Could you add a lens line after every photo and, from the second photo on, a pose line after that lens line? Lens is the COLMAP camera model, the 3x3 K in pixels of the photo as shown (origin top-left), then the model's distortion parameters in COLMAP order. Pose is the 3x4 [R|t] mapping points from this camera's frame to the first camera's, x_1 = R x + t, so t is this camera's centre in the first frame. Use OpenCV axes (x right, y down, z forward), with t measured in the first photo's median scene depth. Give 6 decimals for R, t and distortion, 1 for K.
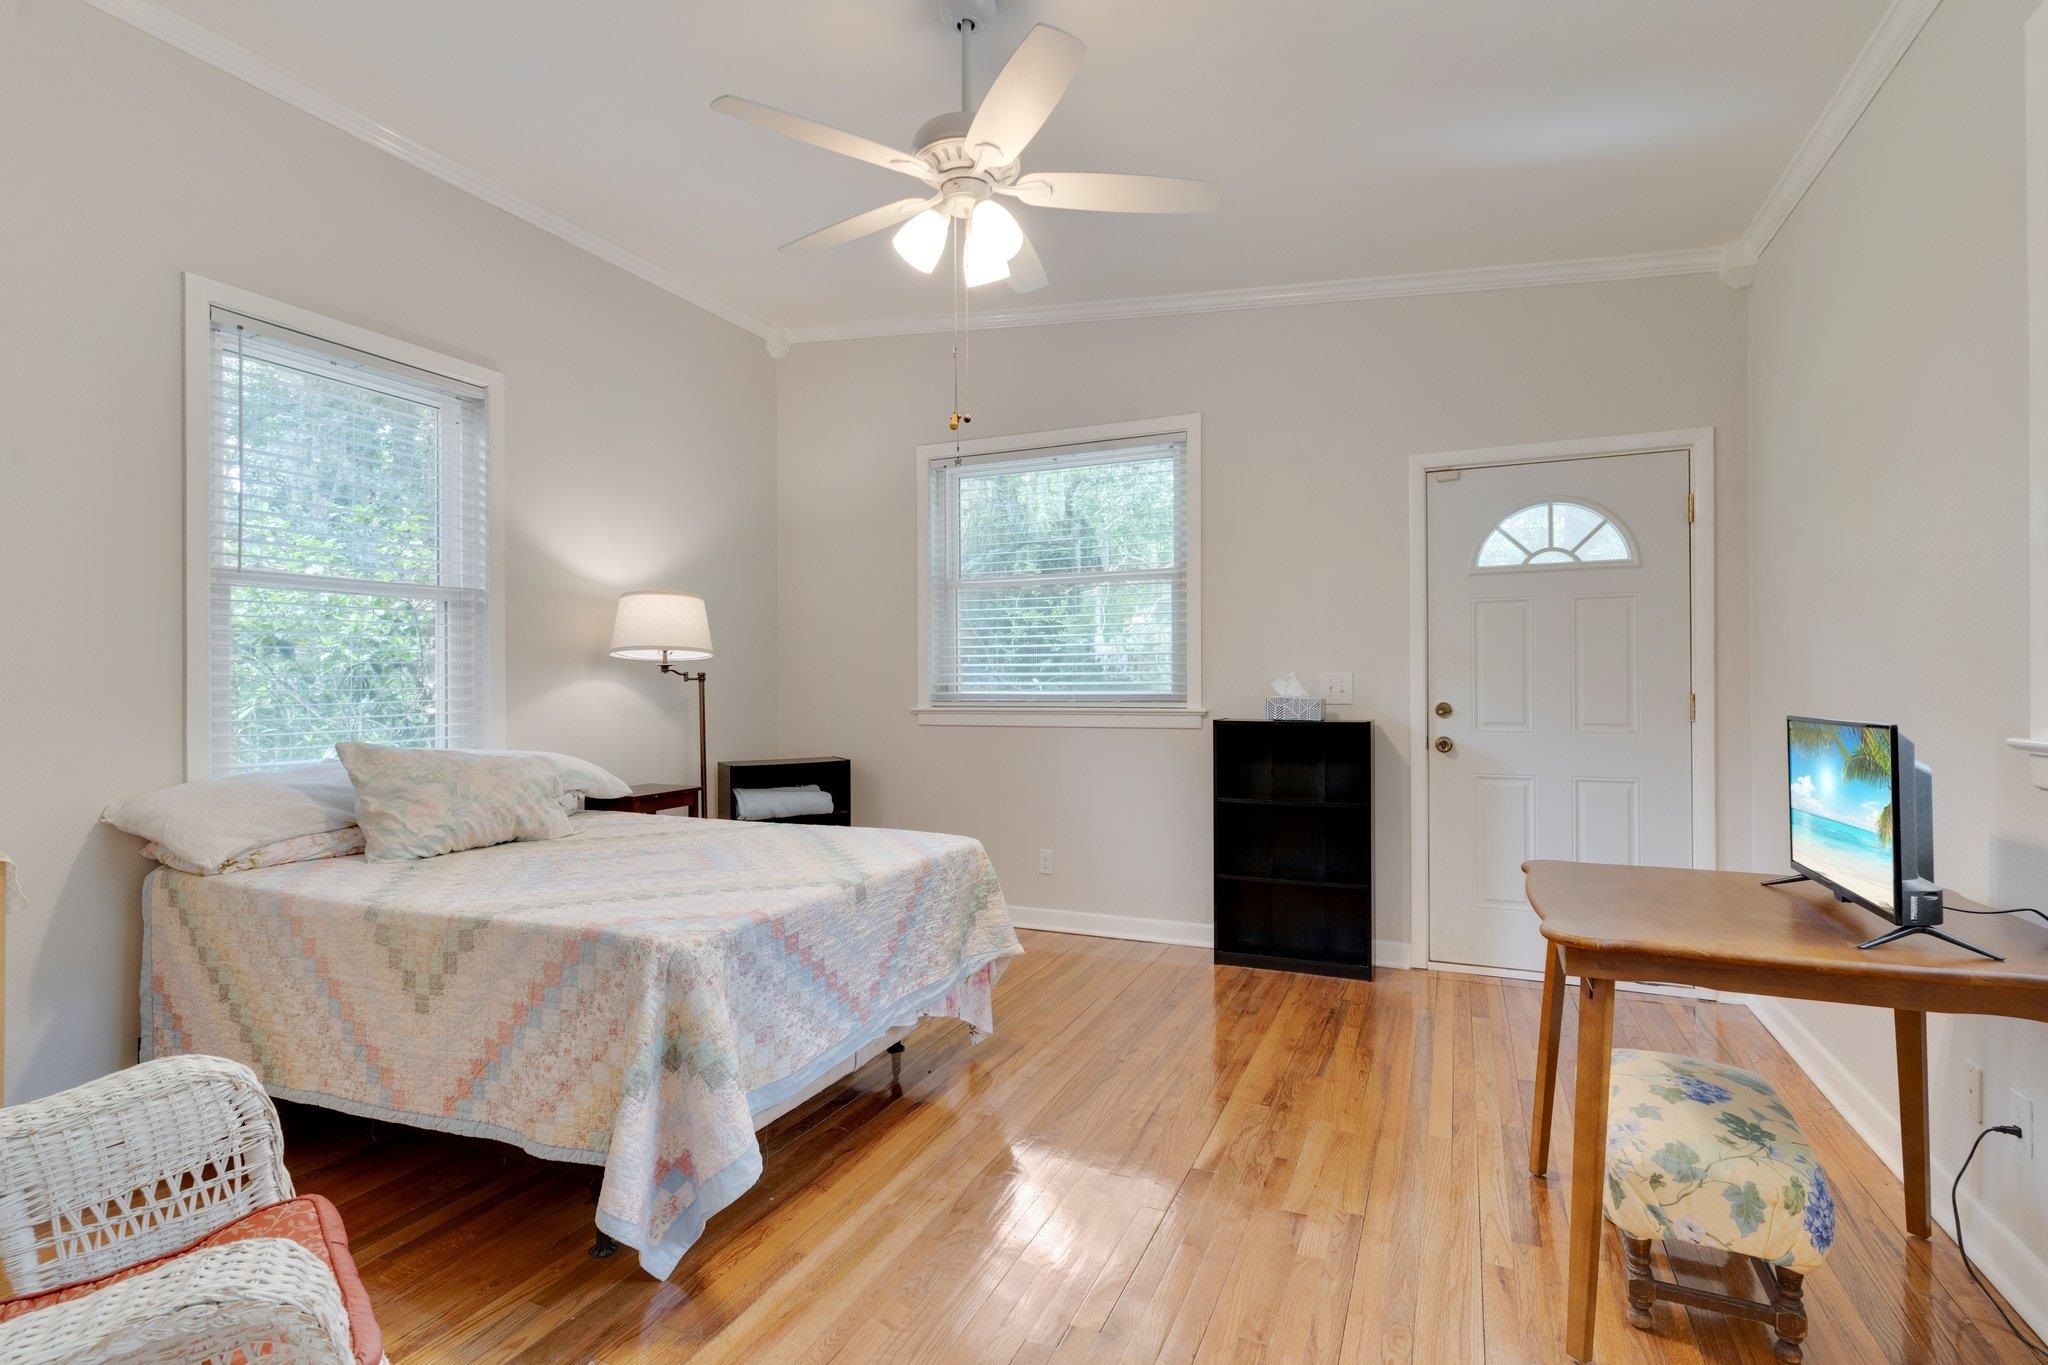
lens RADIAL K [[984.1, 0, 1014.9], [0, 984.1, 677.6], [0, 0, 1]] dist [-0.002589, -0.000109]
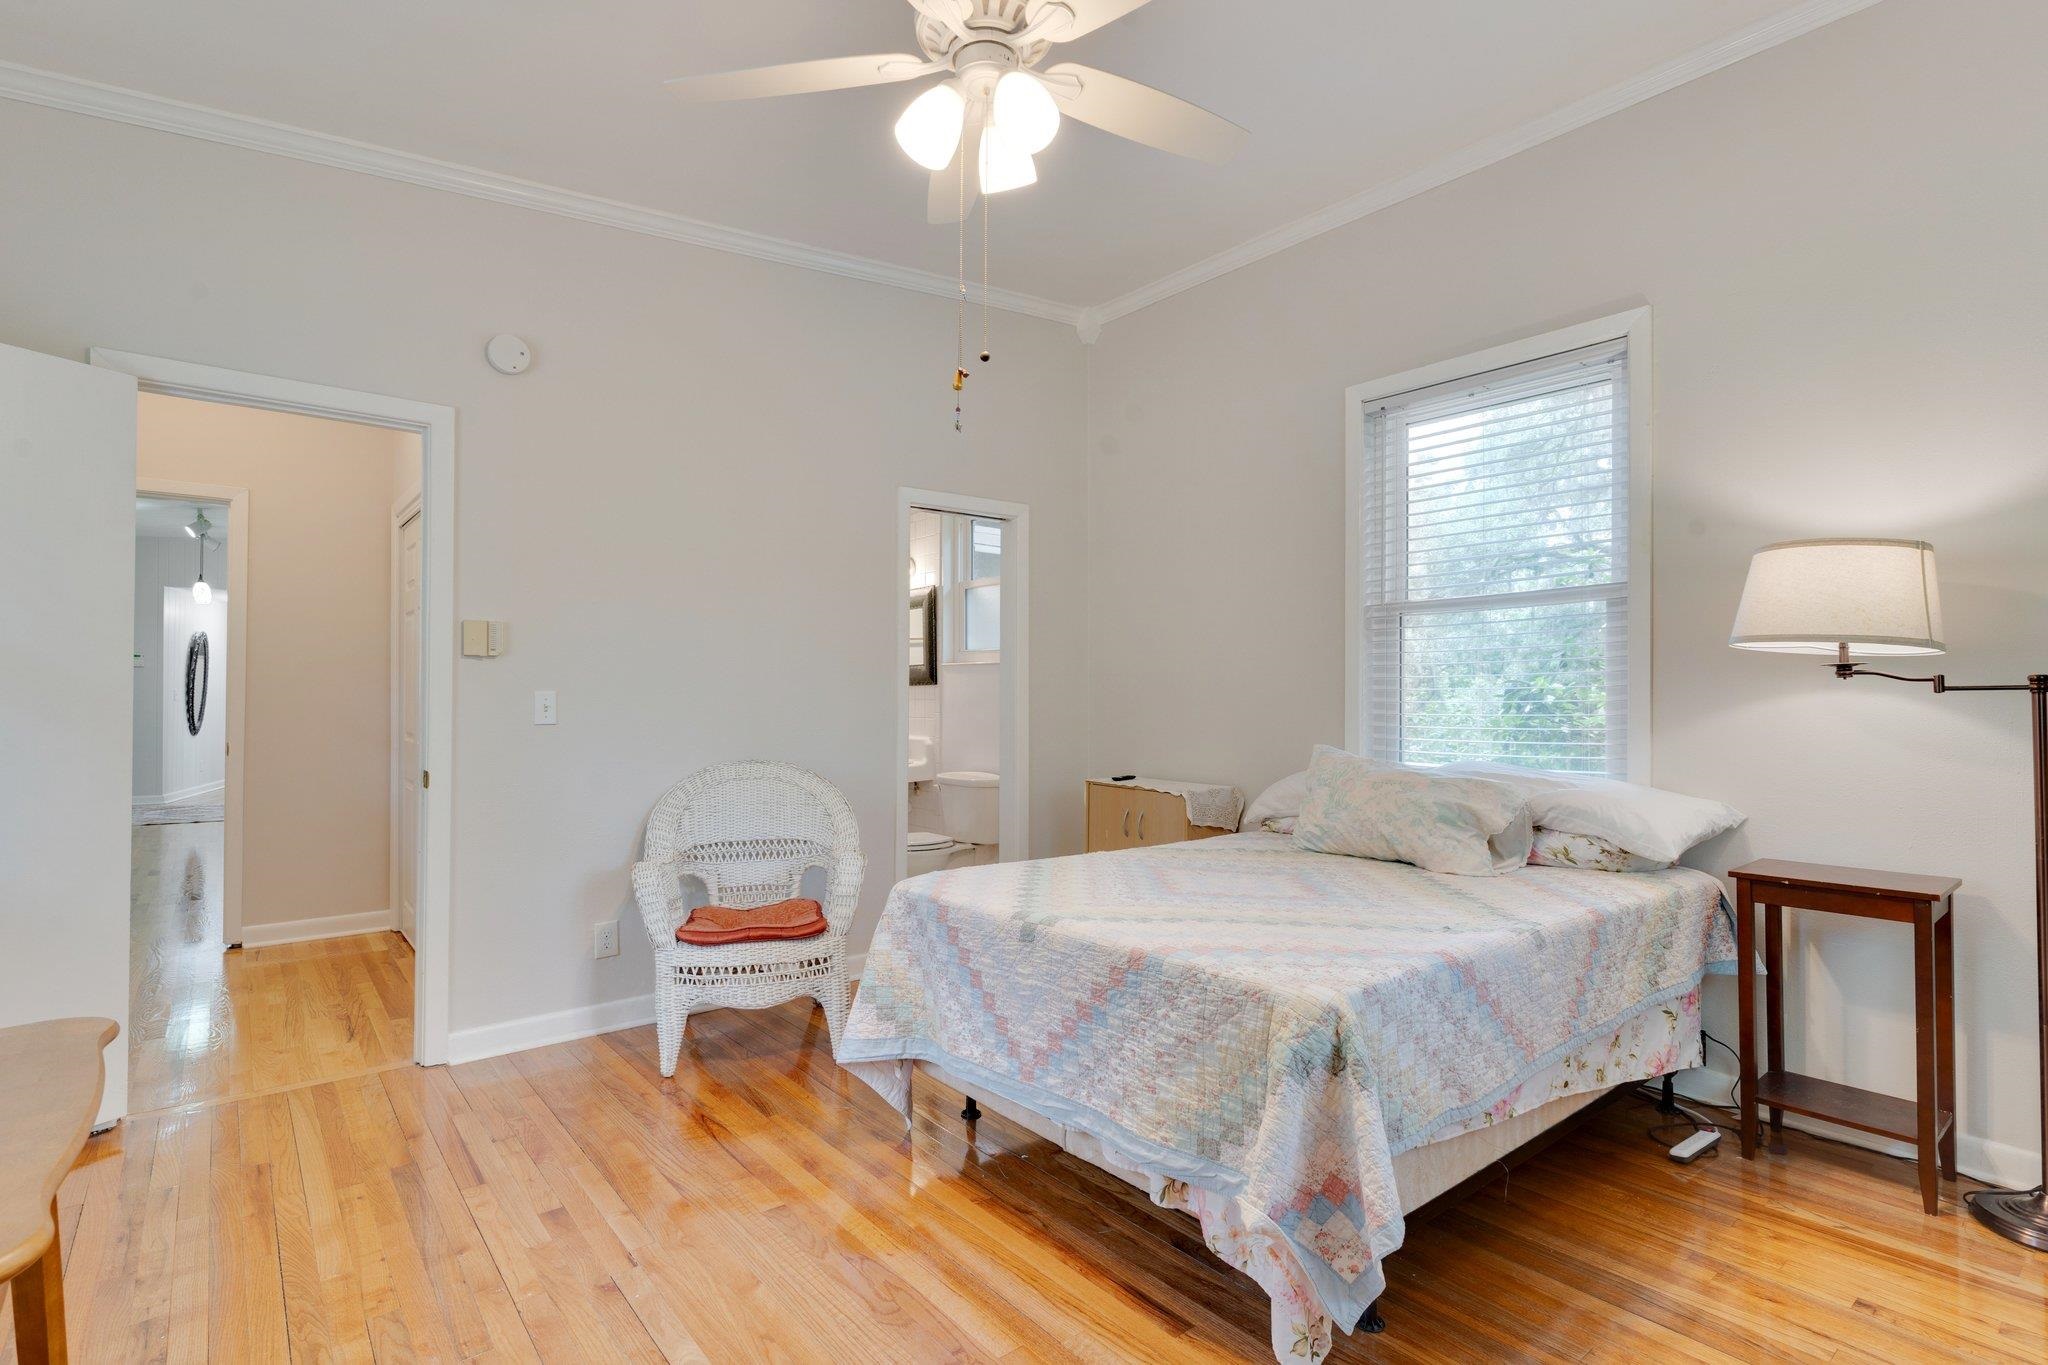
lens RADIAL K [[984.1, 0, 1014.9], [0, 984.1, 677.6], [0, 0, 1]] dist [-0.002589, -0.000109]
pose [[-0.450636, -0.014571, -0.892589, 0.644071], [0.007468, 0.999770, -0.020091, 0.006198], [0.892677, -0.015720, -0.450423, 1.393094]]
